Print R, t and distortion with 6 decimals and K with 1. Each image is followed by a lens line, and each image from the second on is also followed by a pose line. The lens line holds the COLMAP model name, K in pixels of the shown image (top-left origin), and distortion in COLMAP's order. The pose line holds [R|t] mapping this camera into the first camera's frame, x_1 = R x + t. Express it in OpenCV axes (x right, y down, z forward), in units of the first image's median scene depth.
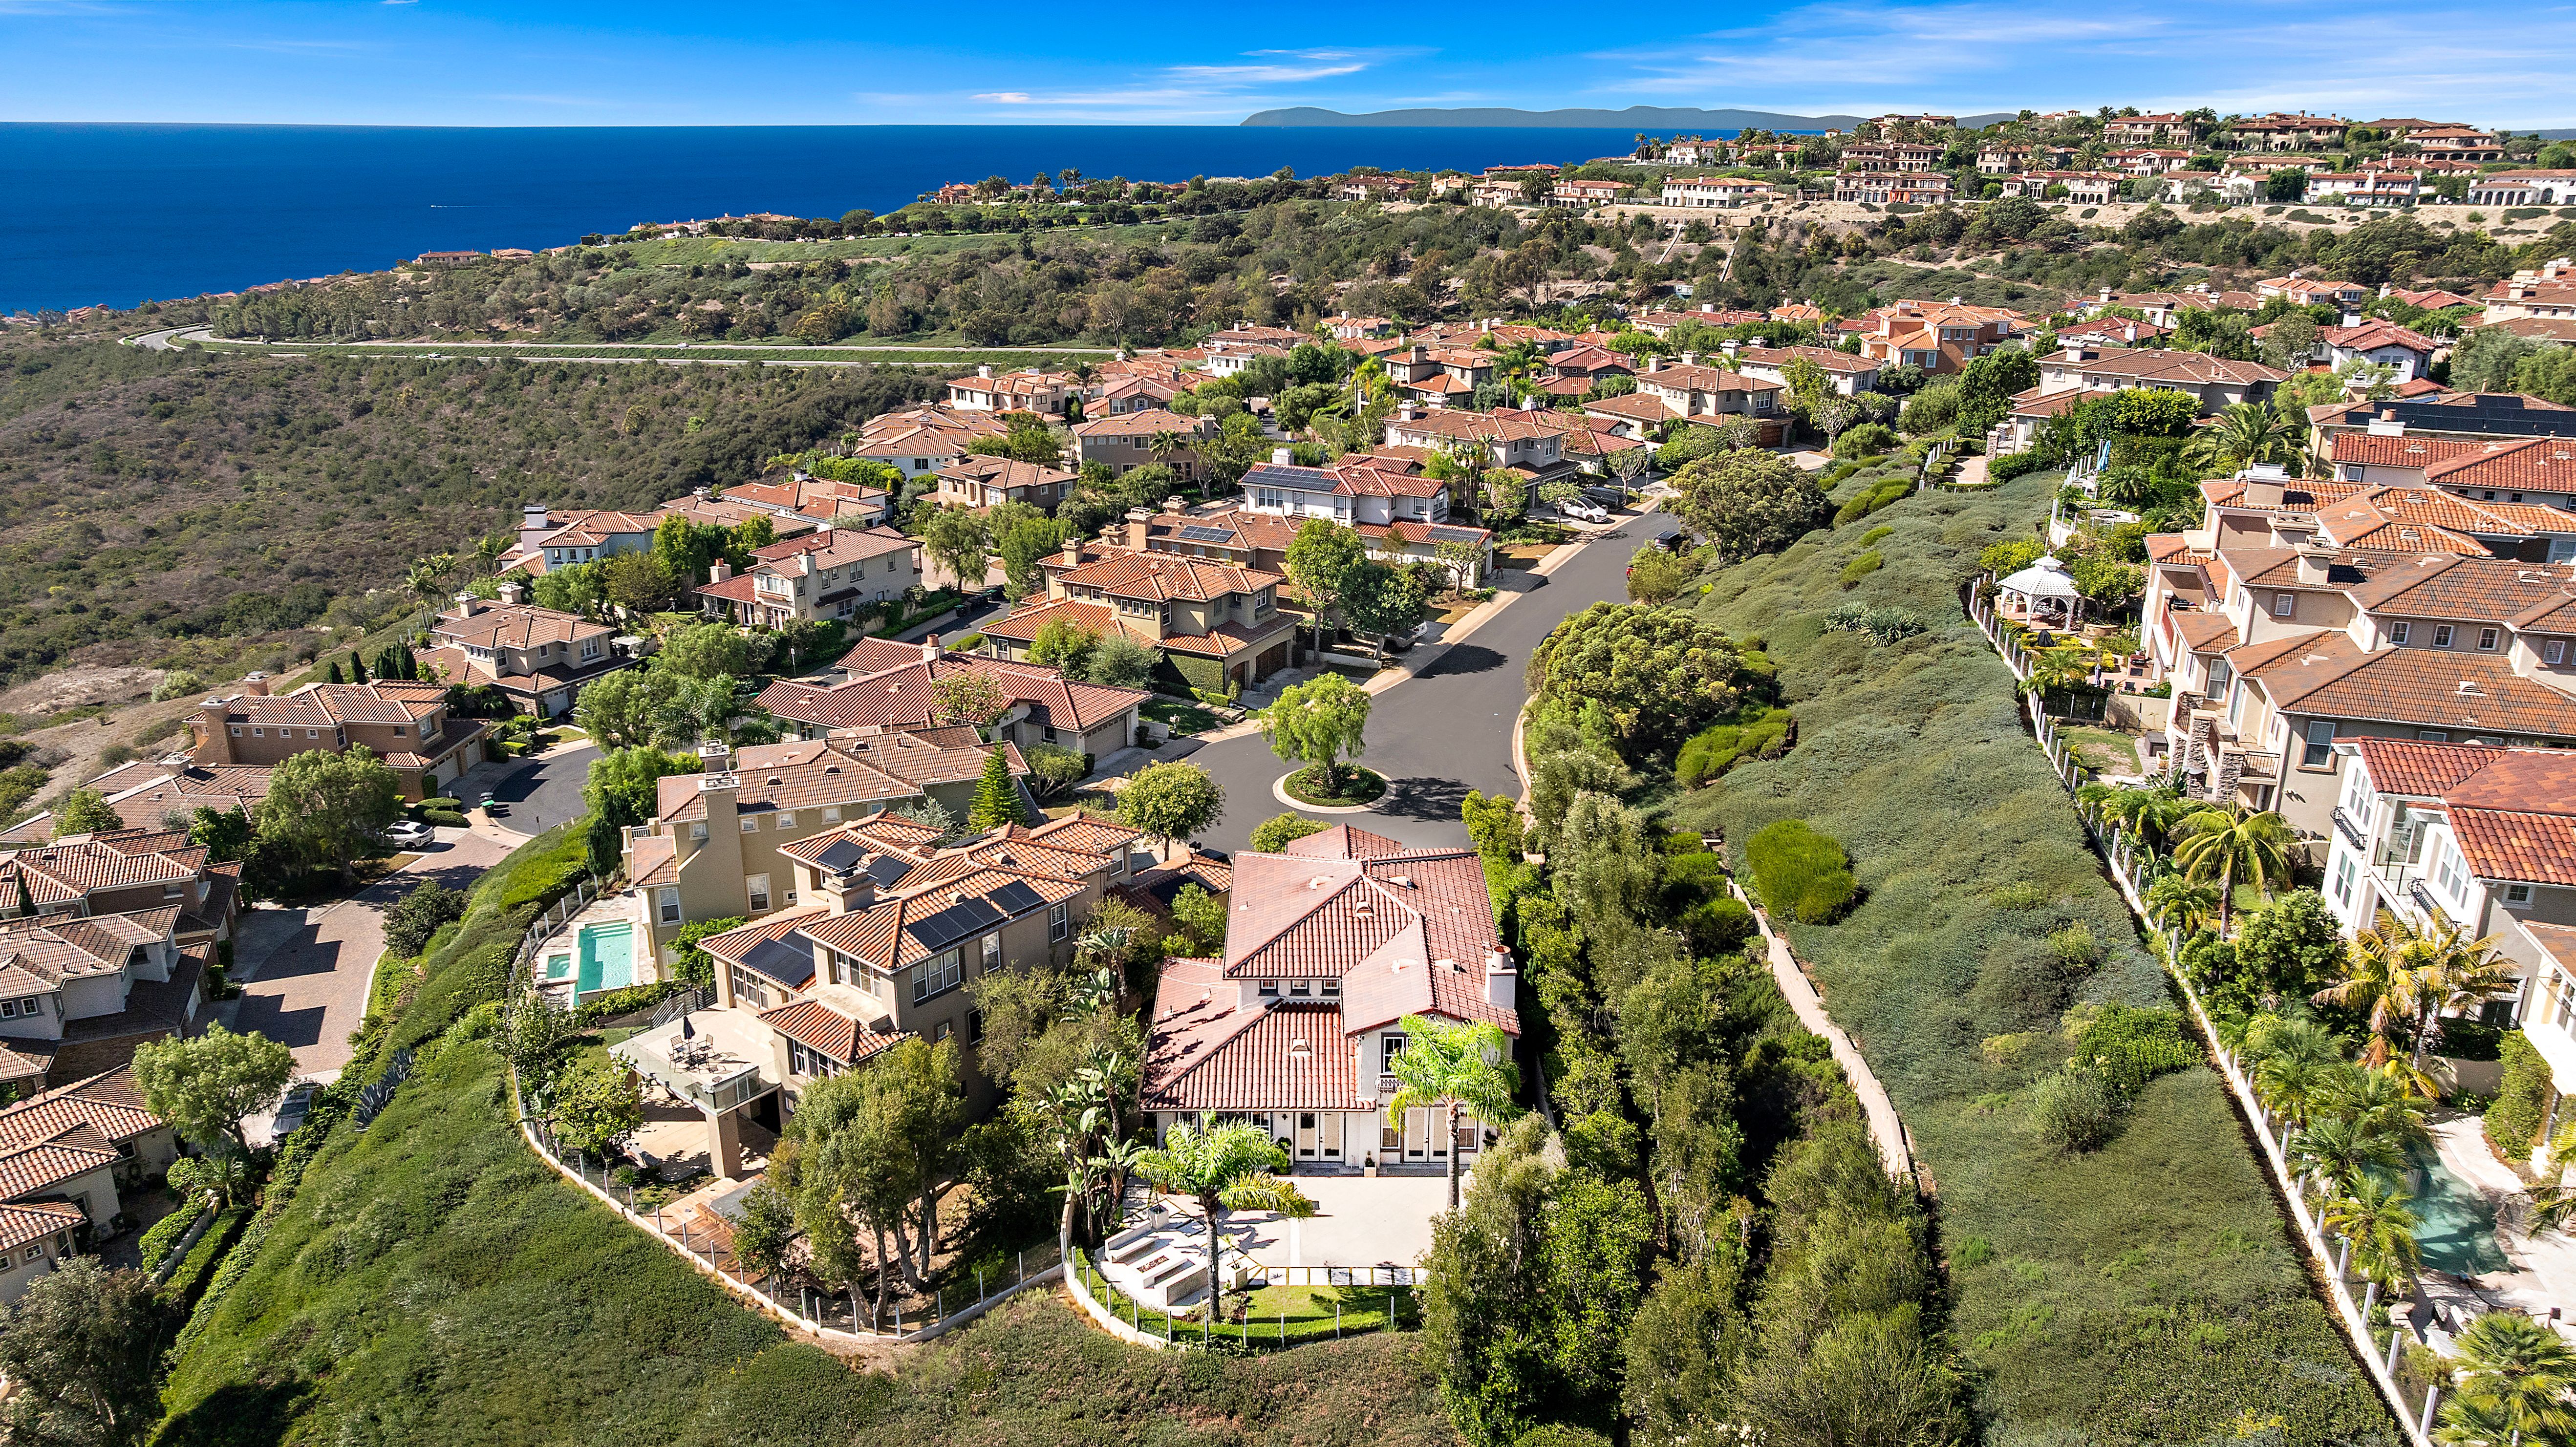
lens RADIAL K [[1810.1, 0, 1294.7], [0, 1810.1, 724.6], [0, 0, 1]] dist [-0.005712, -0.034912]
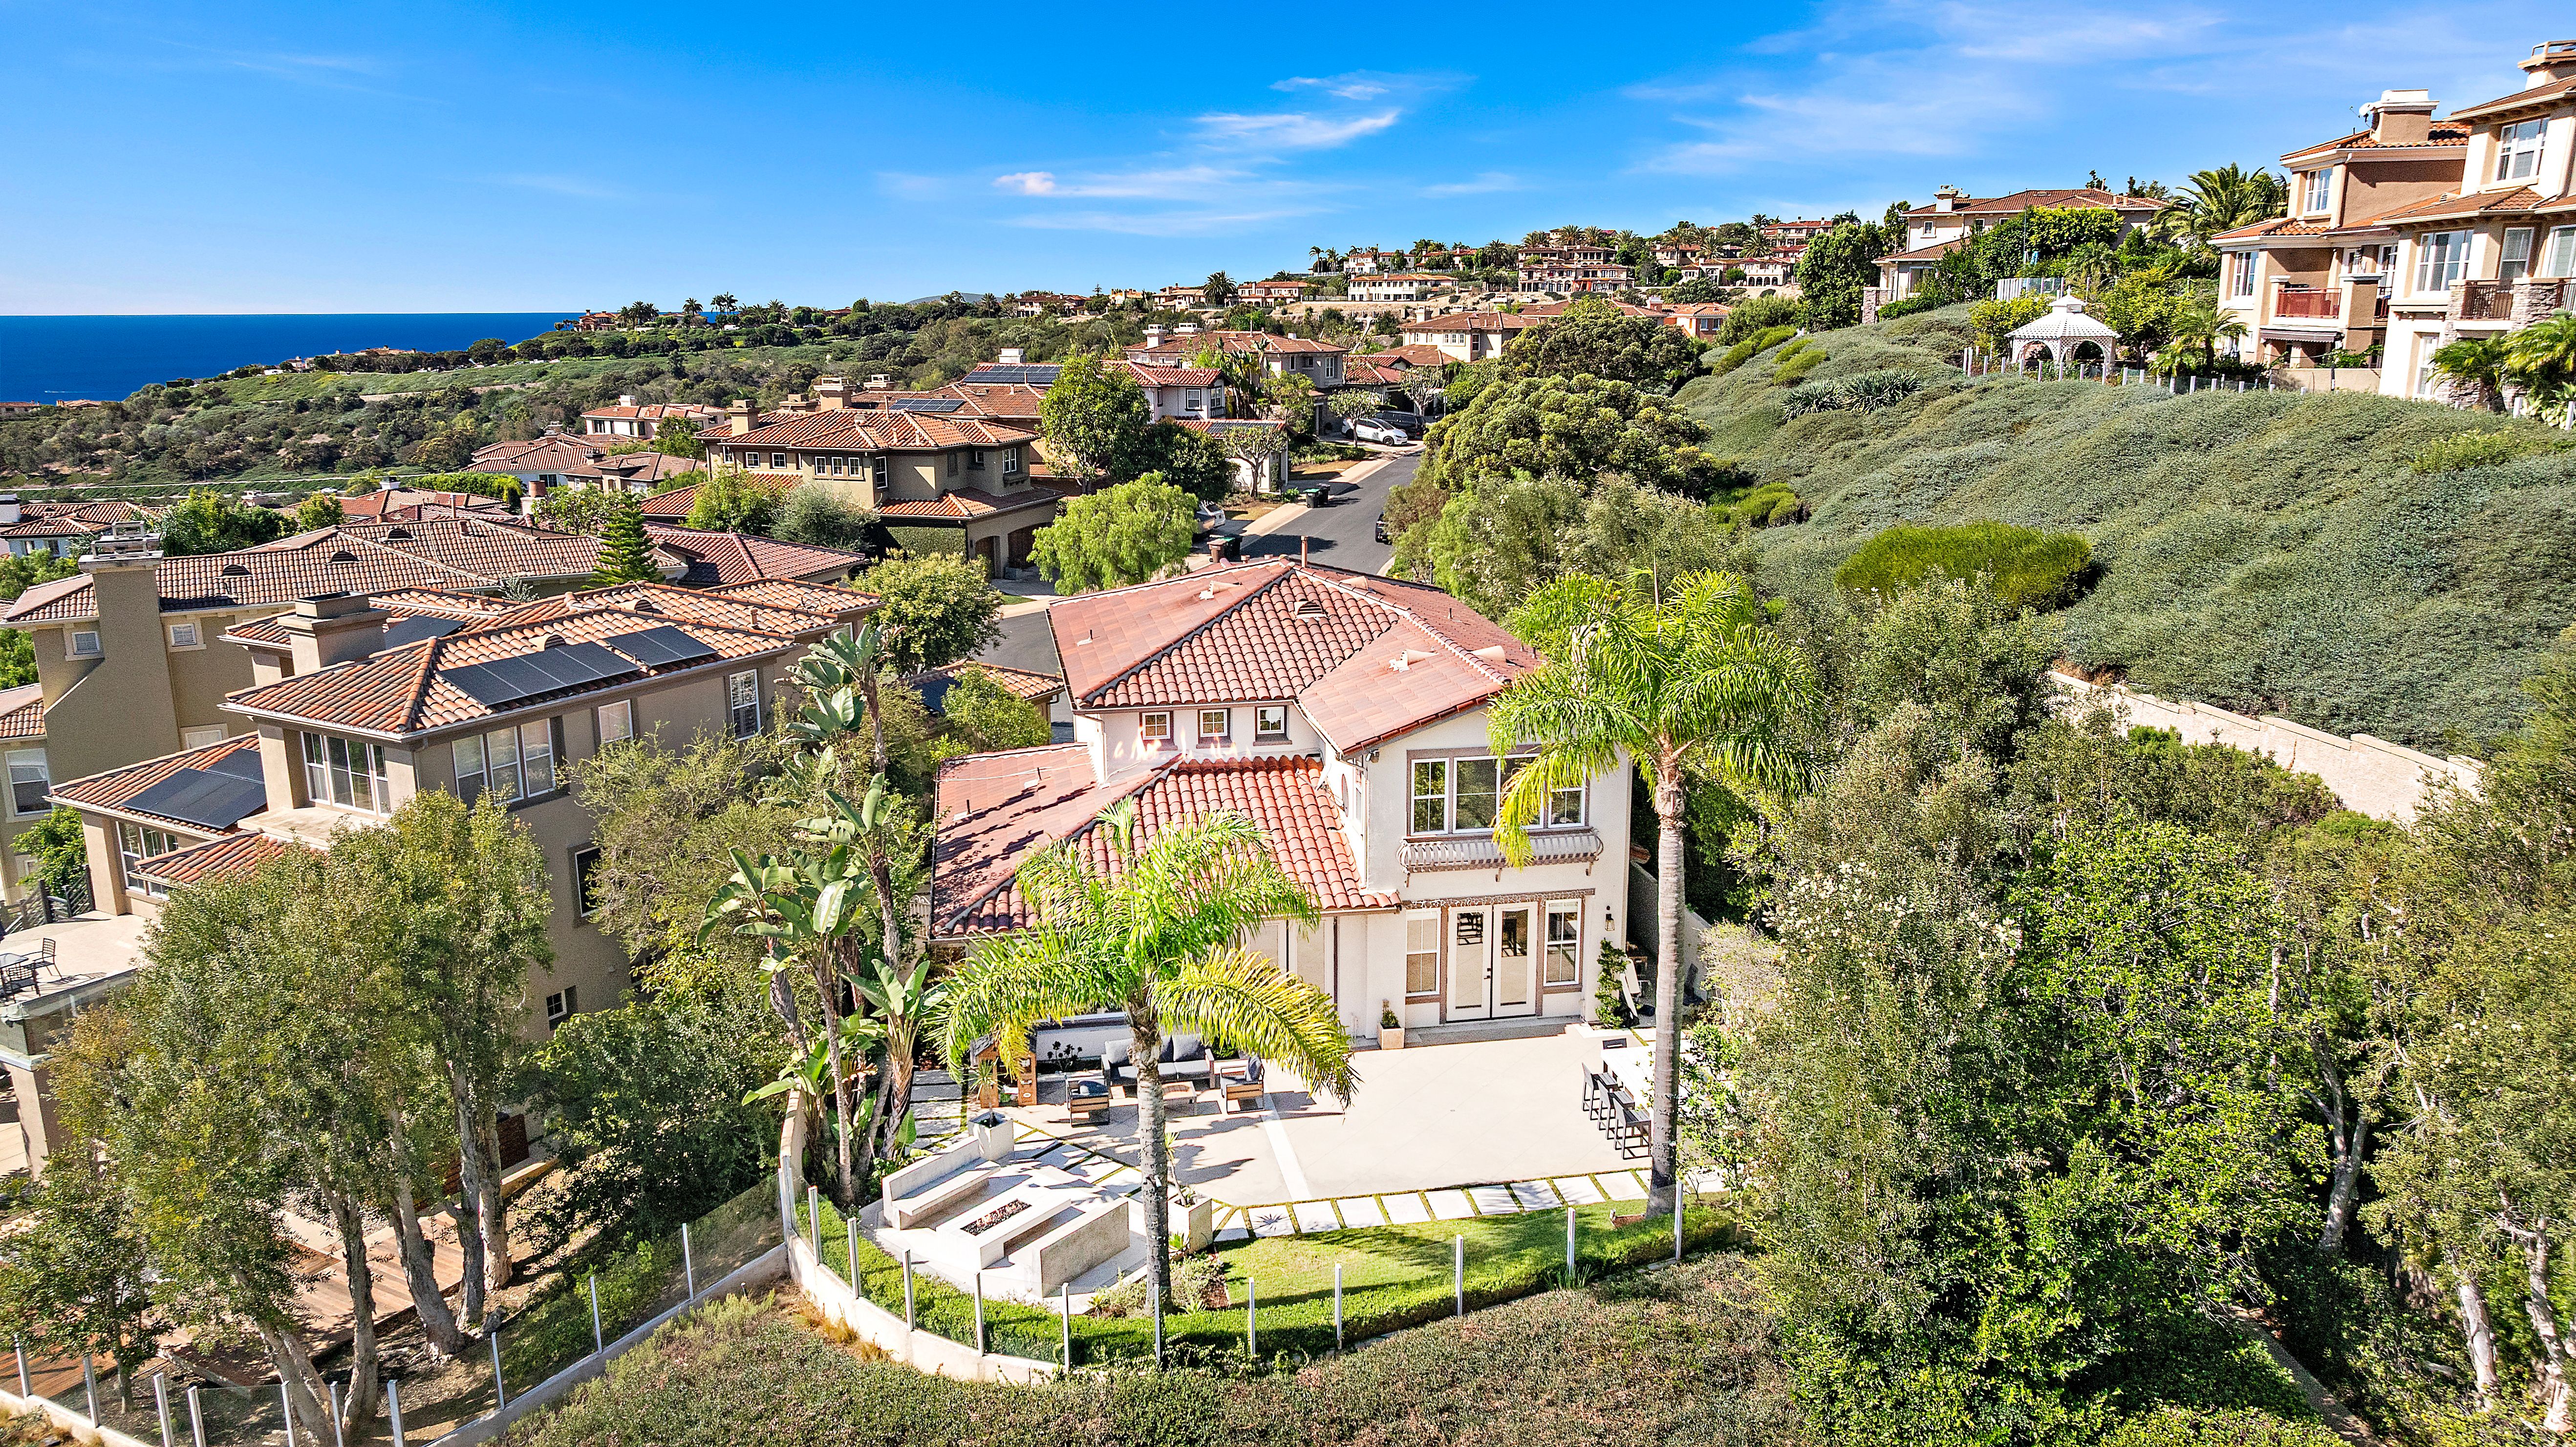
lens RADIAL K [[1810.1, 0, 1294.7], [0, 1810.1, 724.6], [0, 0, 1]] dist [-0.005712, -0.034912]
pose [[0.983415, -0.047219, 0.175113, -0.048641], [0.063272, 0.994175, -0.087251, 0.137349], [-0.169974, 0.096884, 0.980675, 0.334707]]
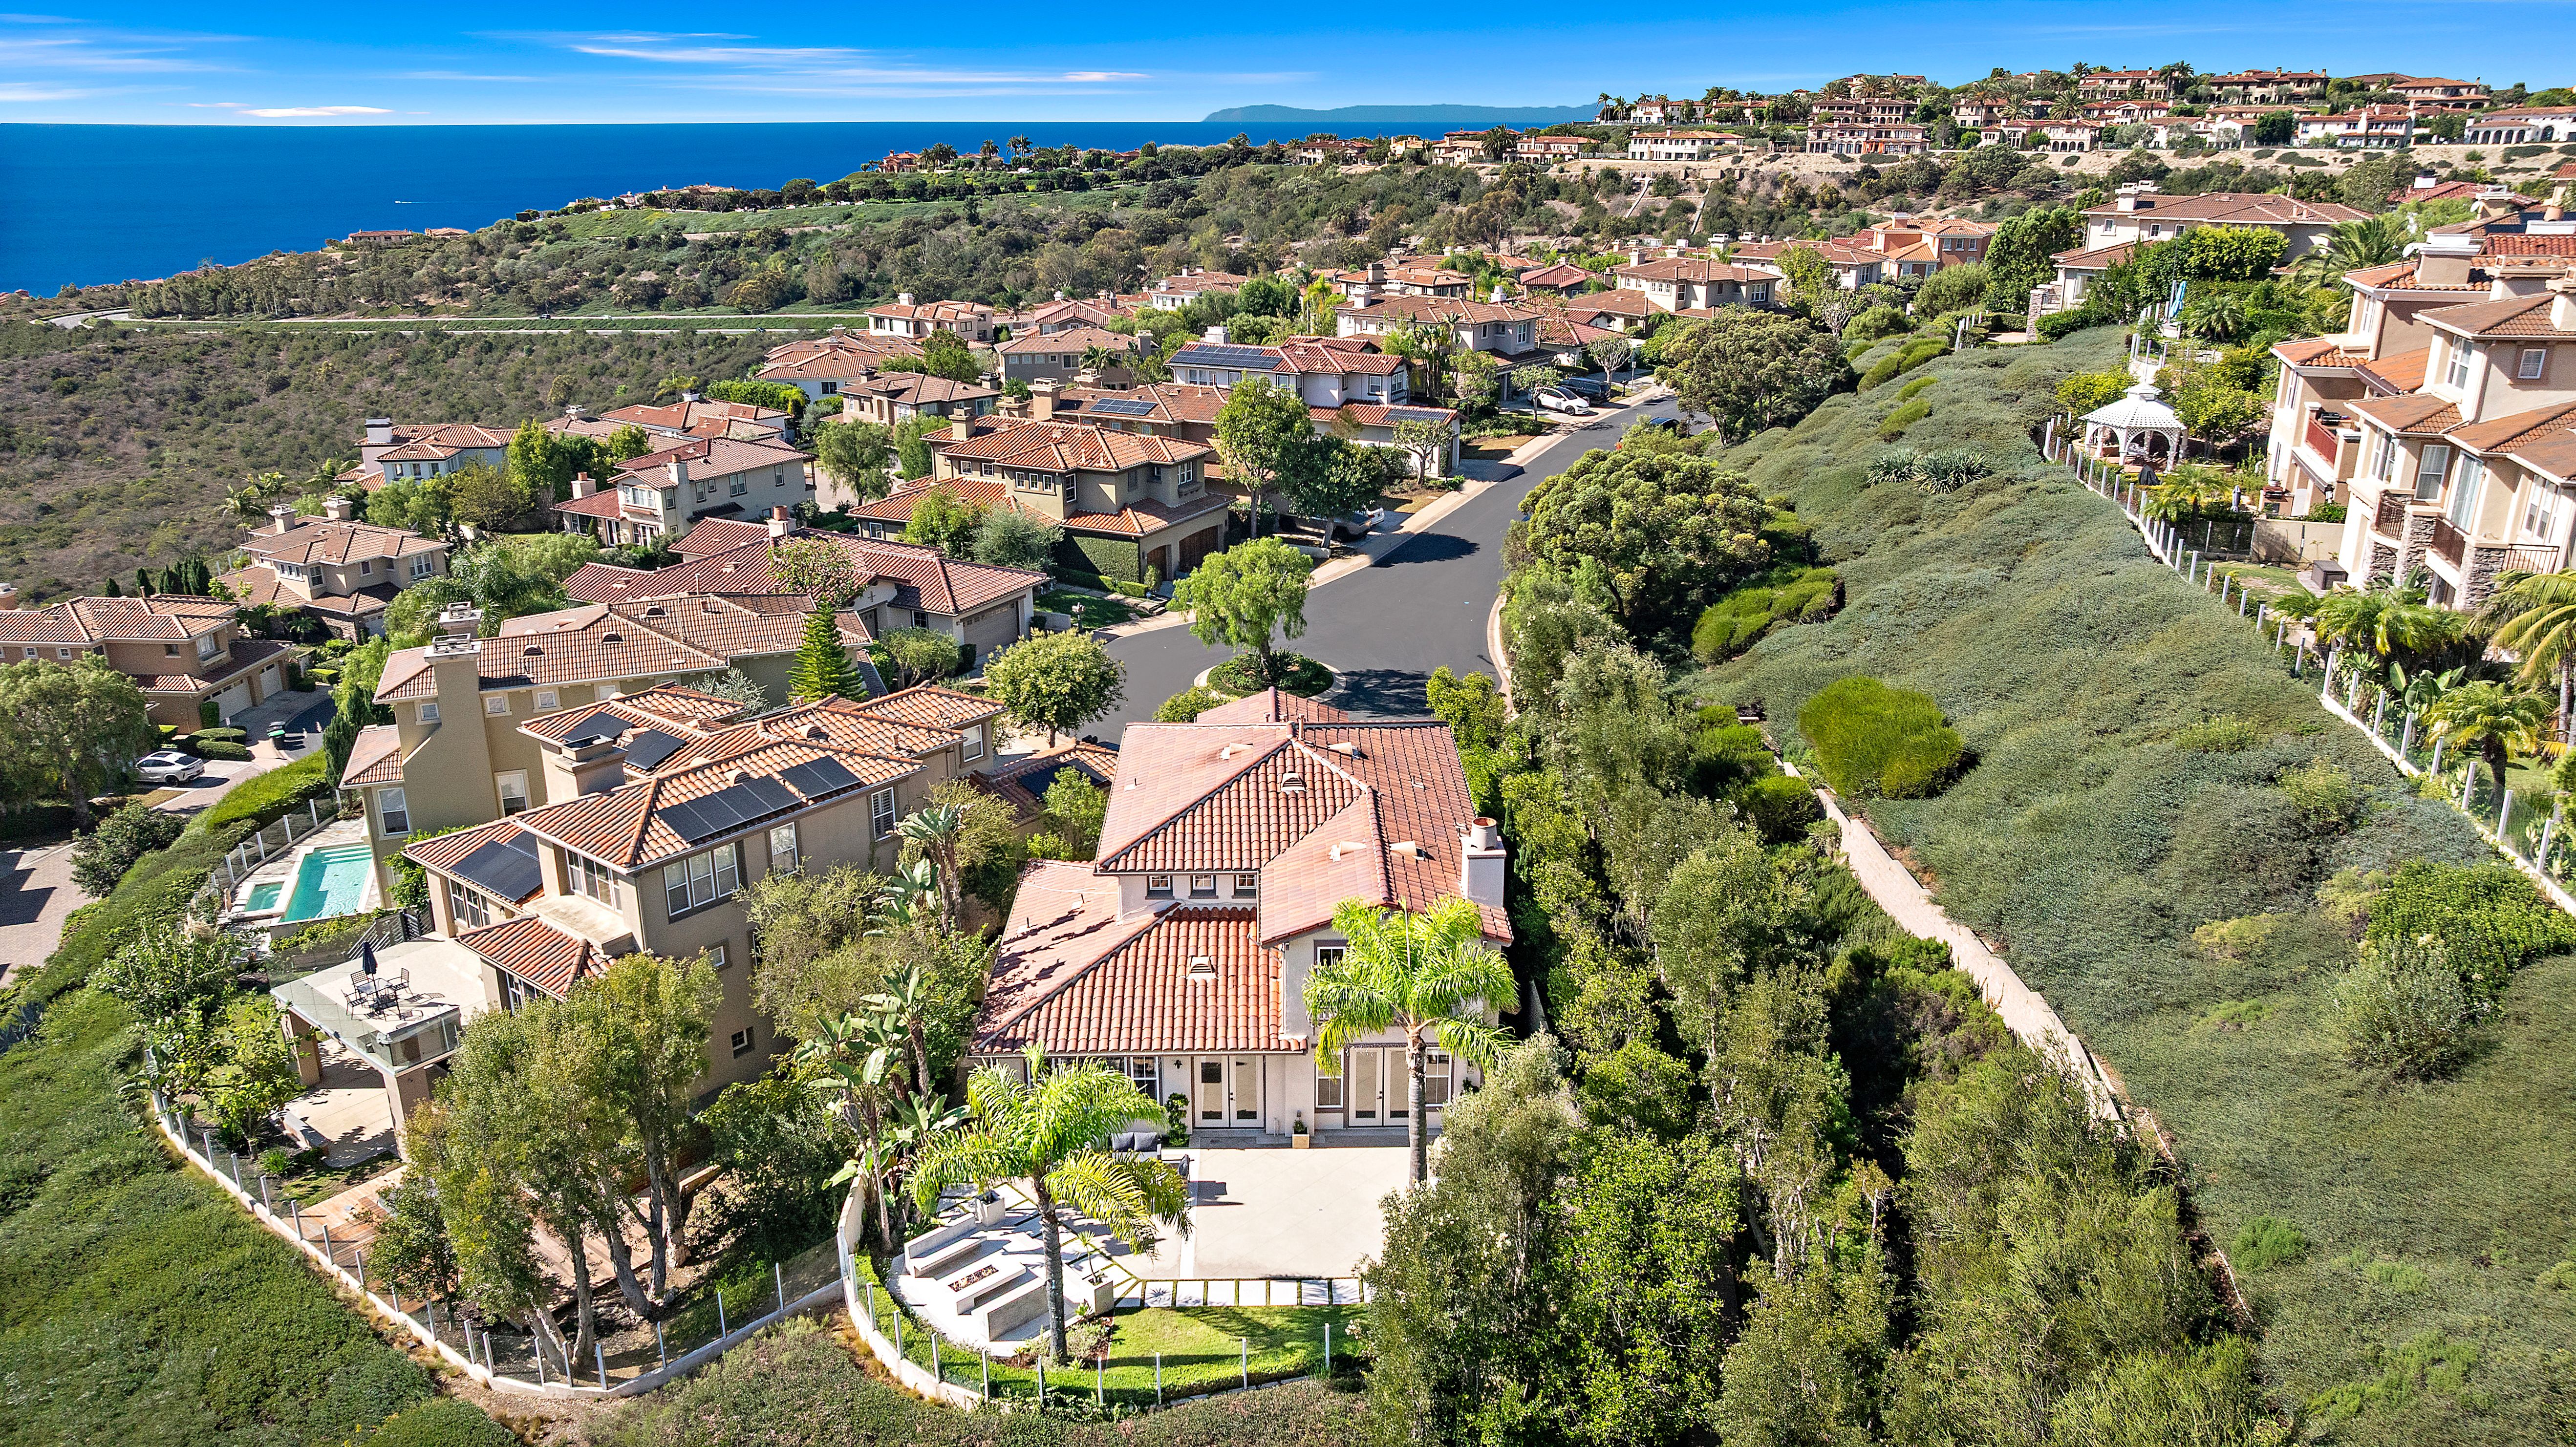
lens RADIAL K [[1810.1, 0, 1294.7], [0, 1810.1, 724.6], [0, 0, 1]] dist [-0.005712, -0.034912]
pose [[0.999772, -0.008921, 0.019418, 0.018544], [0.008877, 0.999958, 0.002346, 0.056995], [-0.019438, -0.002173, 0.999809, 0.201893]]
